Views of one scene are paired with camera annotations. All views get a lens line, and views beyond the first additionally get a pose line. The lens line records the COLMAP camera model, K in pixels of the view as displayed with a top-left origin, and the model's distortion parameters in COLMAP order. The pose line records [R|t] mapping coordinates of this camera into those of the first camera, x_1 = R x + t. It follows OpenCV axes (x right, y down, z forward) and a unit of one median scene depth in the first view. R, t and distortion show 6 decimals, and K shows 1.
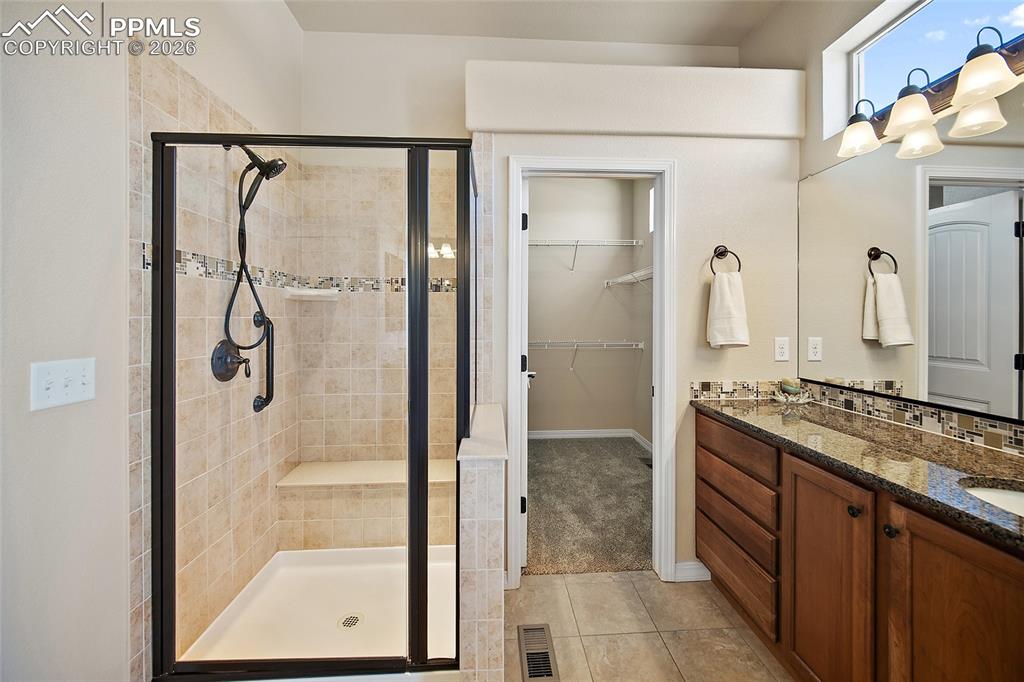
lens RADIAL K [[415.0, 0, 515.4], [0, 415.0, 319.1], [0, 0, 1]] dist [-0.002373, 0.000523]
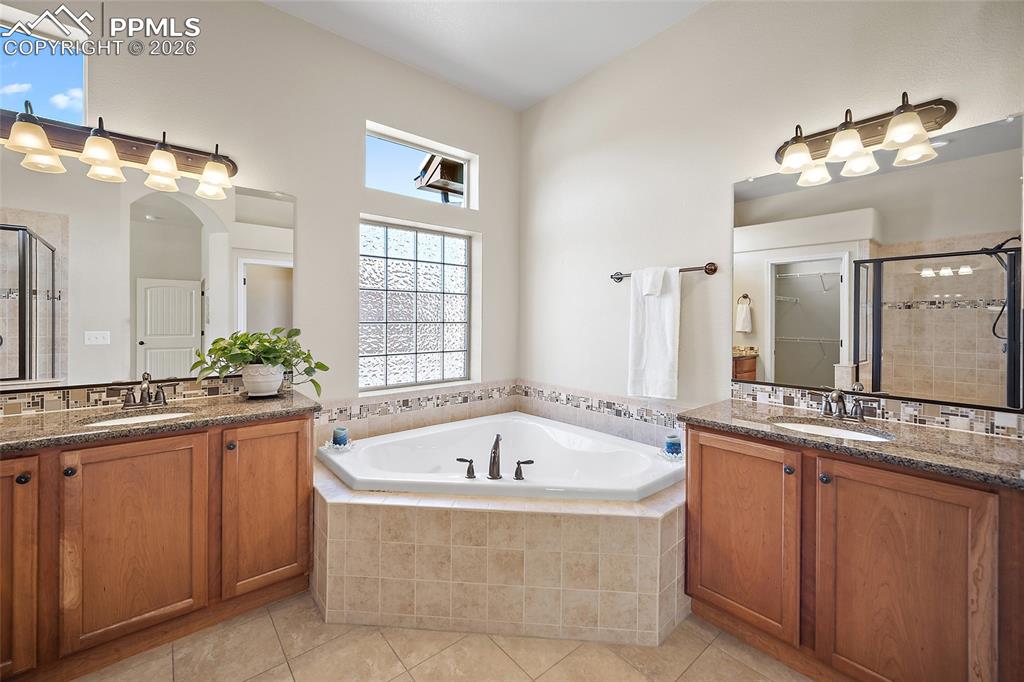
lens RADIAL K [[415.0, 0, 519.5], [0, 415.0, 318.9], [0, 0, 1]] dist [-0.002373, 0.000523]
pose [[-0.608078, 0.000969, 0.793877, -0.547793], [0.004958, 0.999984, 0.002577, 0.008509], [-0.793862, 0.005503, -0.608074, 0.337272]]
